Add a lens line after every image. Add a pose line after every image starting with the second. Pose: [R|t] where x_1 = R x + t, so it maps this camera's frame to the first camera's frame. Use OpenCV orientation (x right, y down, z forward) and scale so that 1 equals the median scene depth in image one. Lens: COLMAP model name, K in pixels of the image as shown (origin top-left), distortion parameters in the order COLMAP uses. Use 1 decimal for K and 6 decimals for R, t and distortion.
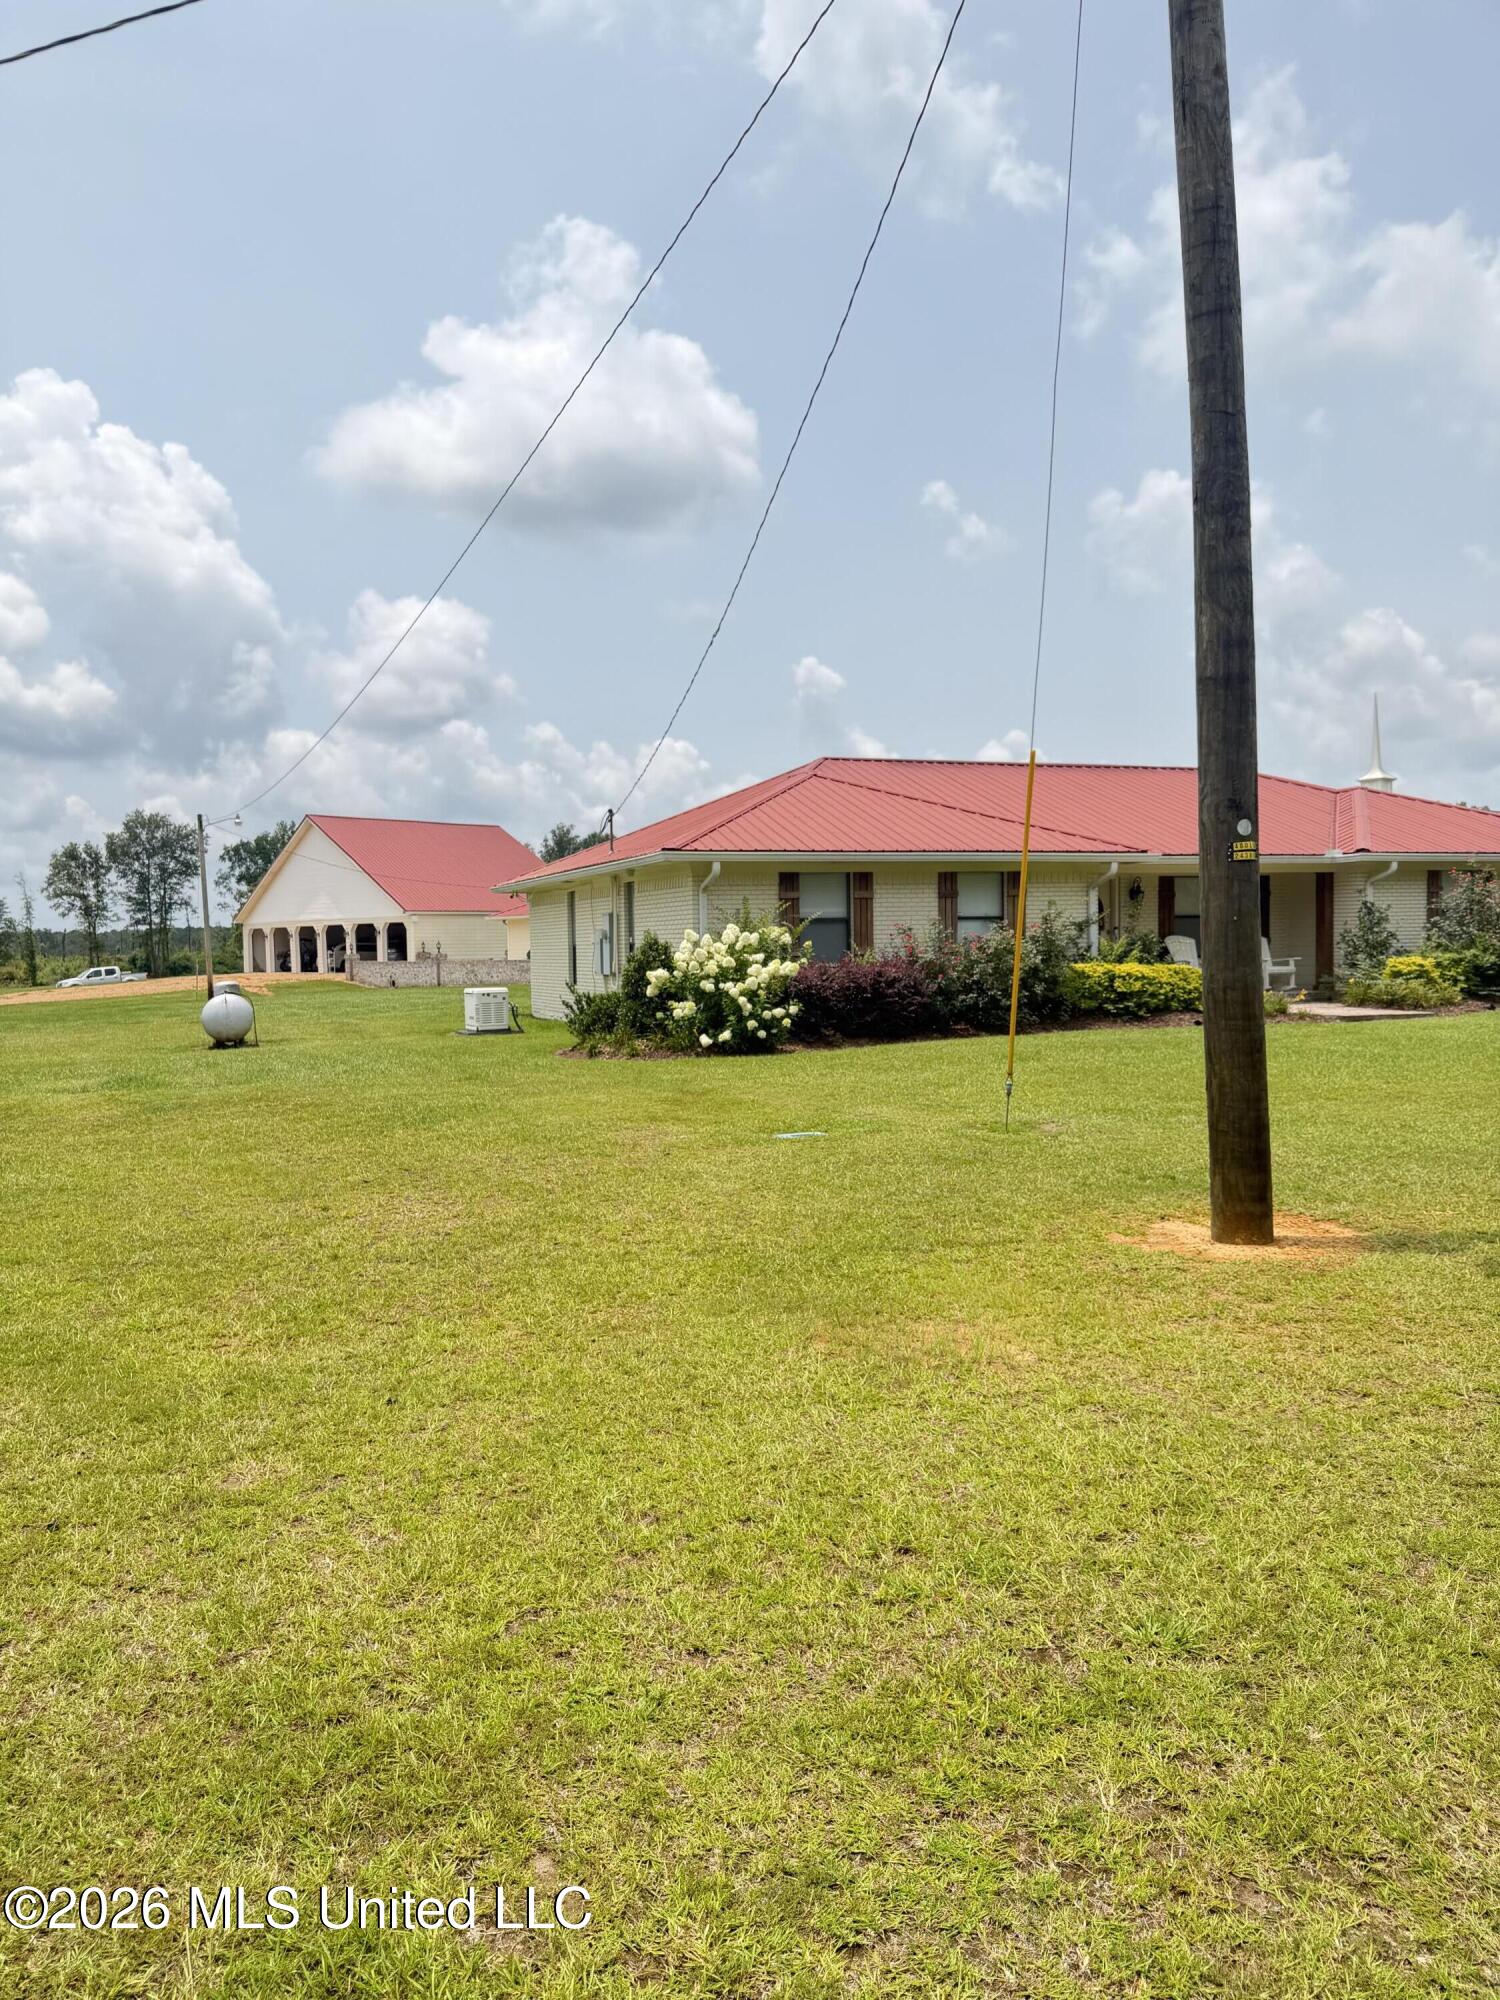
lens RADIAL K [[1635.0, 0, 750.0], [0, 1635.0, 1000.0], [0, 0, 1]] dist [0.054292, -0.001484]
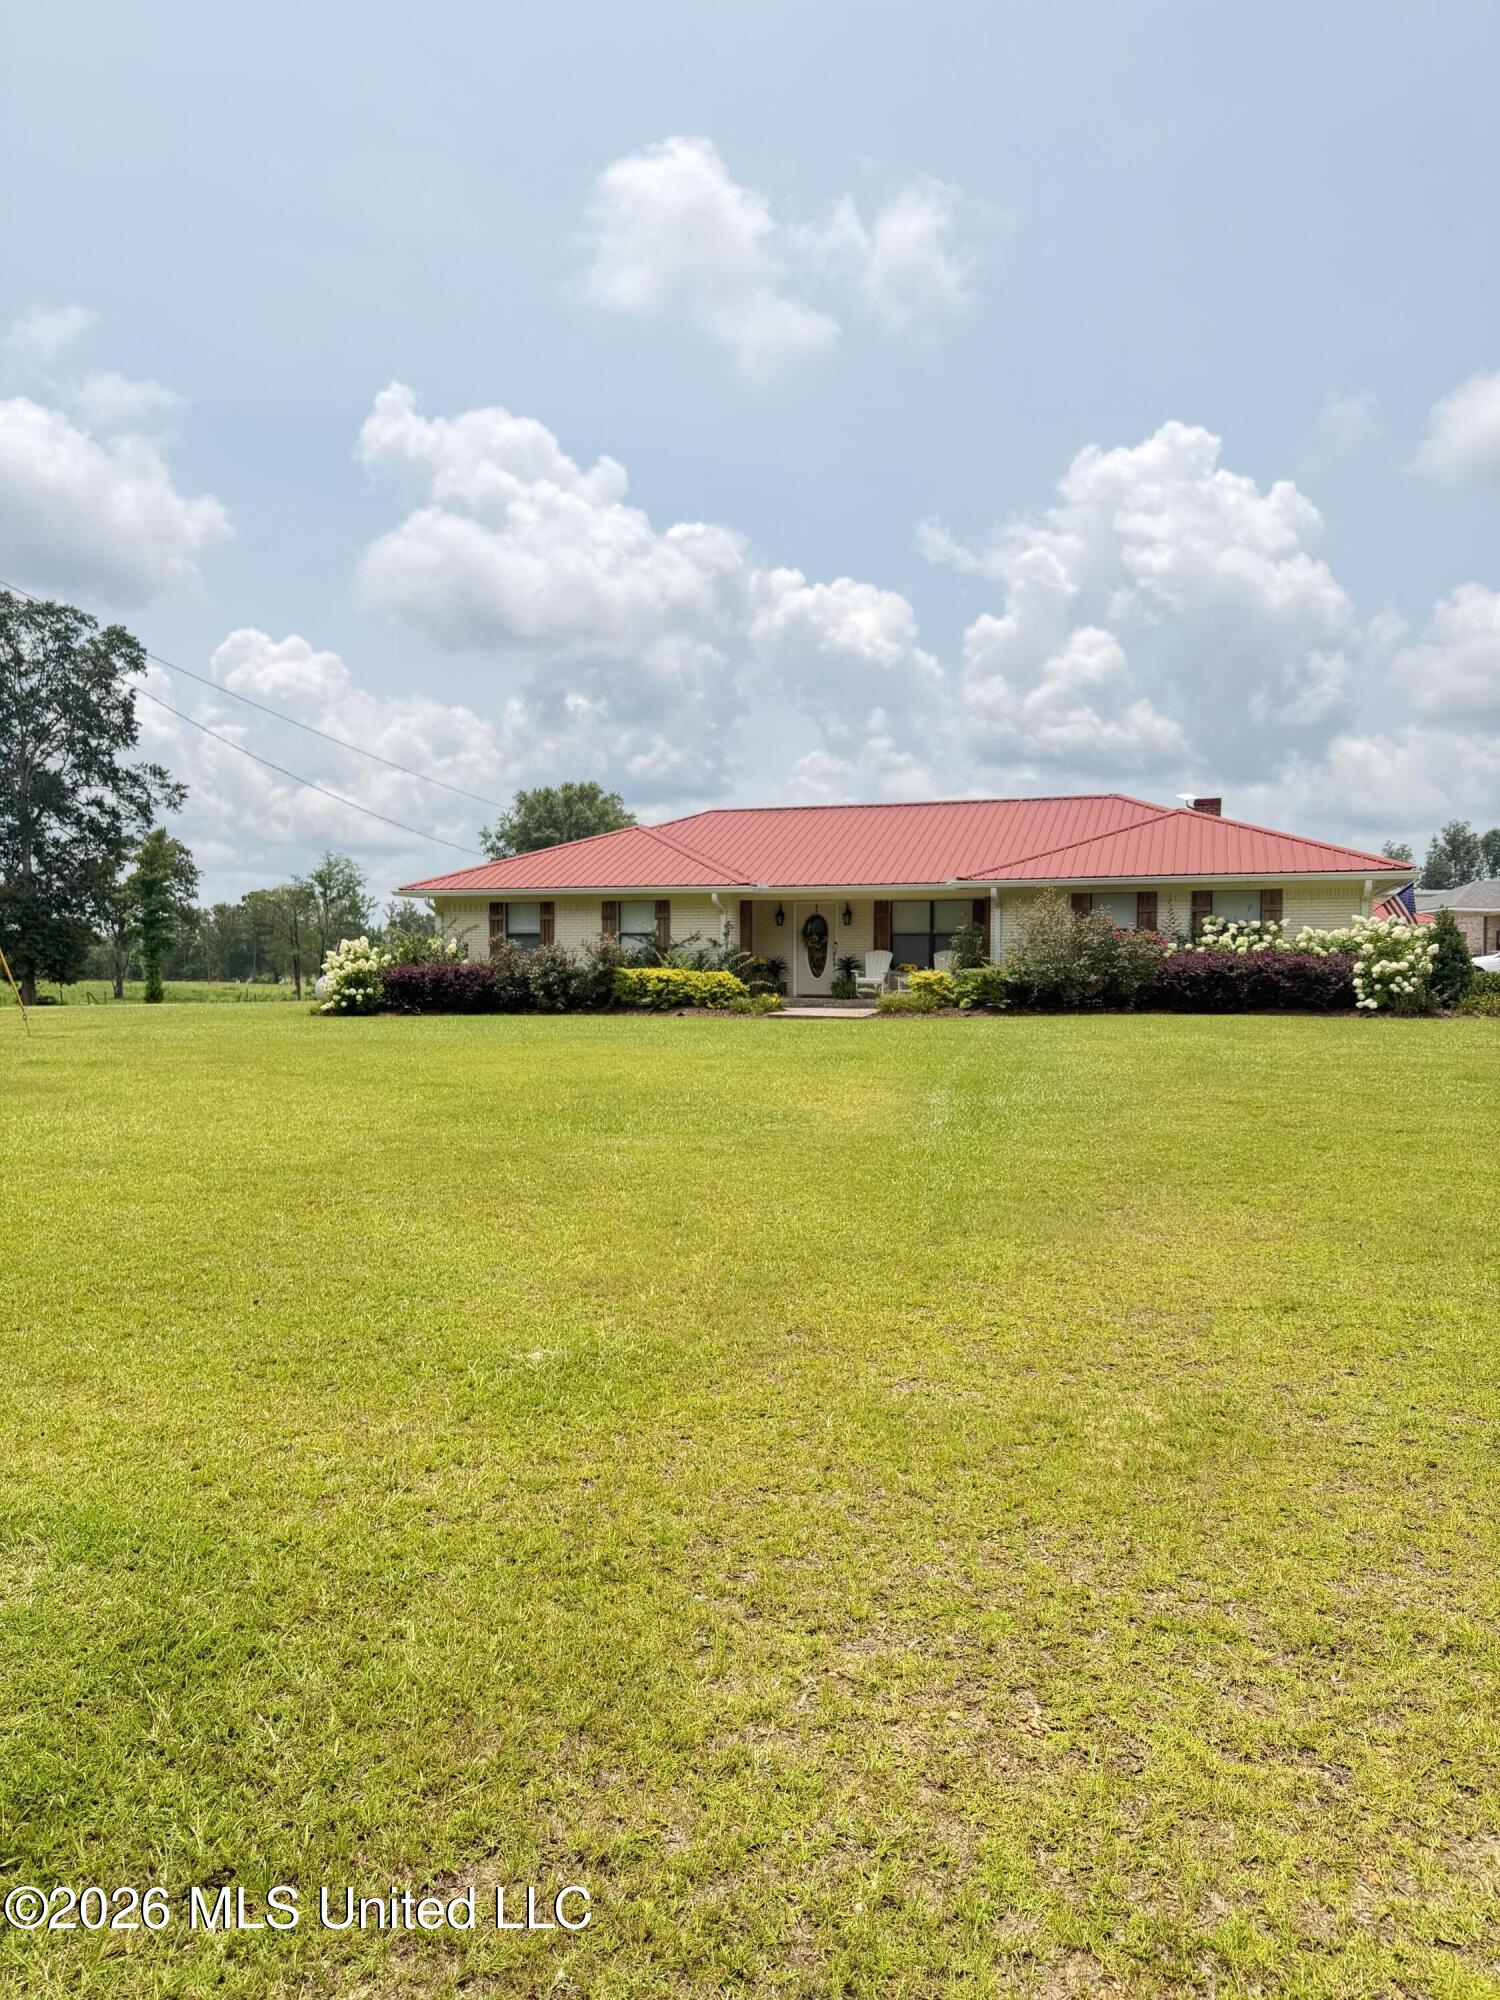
lens RADIAL K [[1635.0, 0, 750.0], [0, 1635.0, 1000.0], [0, 0, 1]] dist [0.054292, -0.001484]
pose [[0.718981, 0.039338, -0.693916, 1.025684], [-0.038519, 0.999118, 0.016729, -0.018739], [0.693962, 0.014701, 0.719862, 0.067502]]
